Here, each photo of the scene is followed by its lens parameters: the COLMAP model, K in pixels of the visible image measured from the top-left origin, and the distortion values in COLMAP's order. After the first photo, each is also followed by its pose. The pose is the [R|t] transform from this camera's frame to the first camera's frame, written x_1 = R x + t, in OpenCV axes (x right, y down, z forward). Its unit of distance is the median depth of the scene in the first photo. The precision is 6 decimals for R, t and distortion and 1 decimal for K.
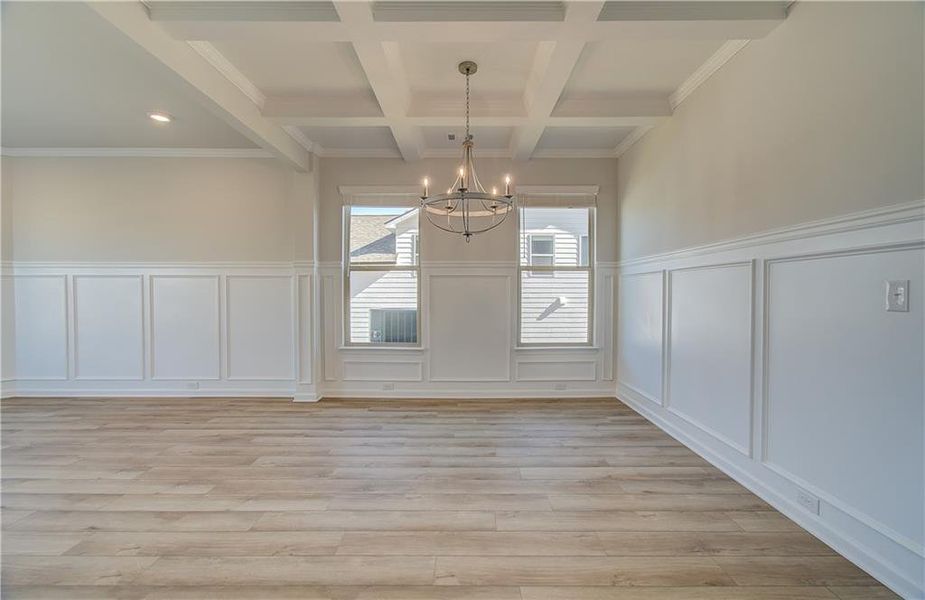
lens RADIAL K [[396.2, 0, 464.7], [0, 396.2, 300.8], [0, 0, 1]] dist [-0.013115, 0.004375]
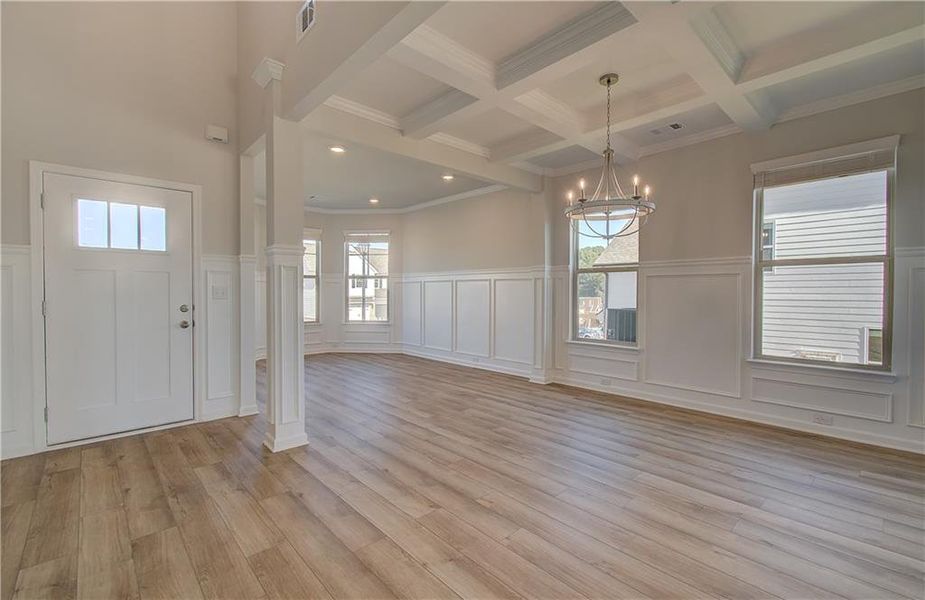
lens RADIAL K [[396.2, 0, 459.0], [0, 396.2, 301.0], [0, 0, 1]] dist [-0.013115, 0.004375]
pose [[0.681459, 0.016773, -0.731664, 0.374636], [-0.014507, 0.999850, 0.009409, -0.003129], [0.731713, 0.004203, 0.681600, -0.004056]]
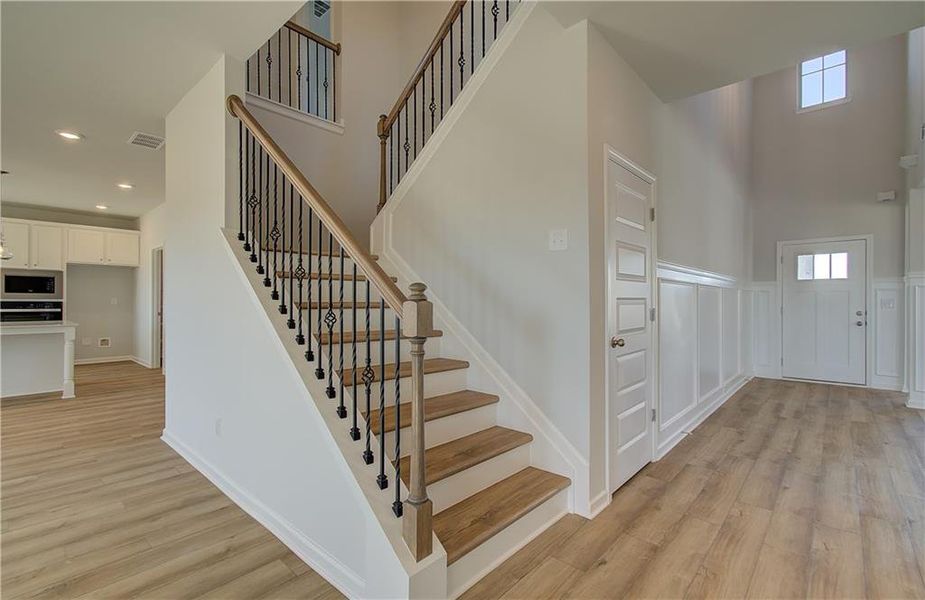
lens RADIAL K [[396.2, 0, 466.2], [0, 396.2, 301.9], [0, 0, 1]] dist [-0.013115, 0.004375]
pose [[-0.687226, 0.000097, -0.726444, 0.844101], [-0.008799, 0.999926, 0.008458, -0.006606], [0.726390, 0.012205, -0.687174, 0.044549]]
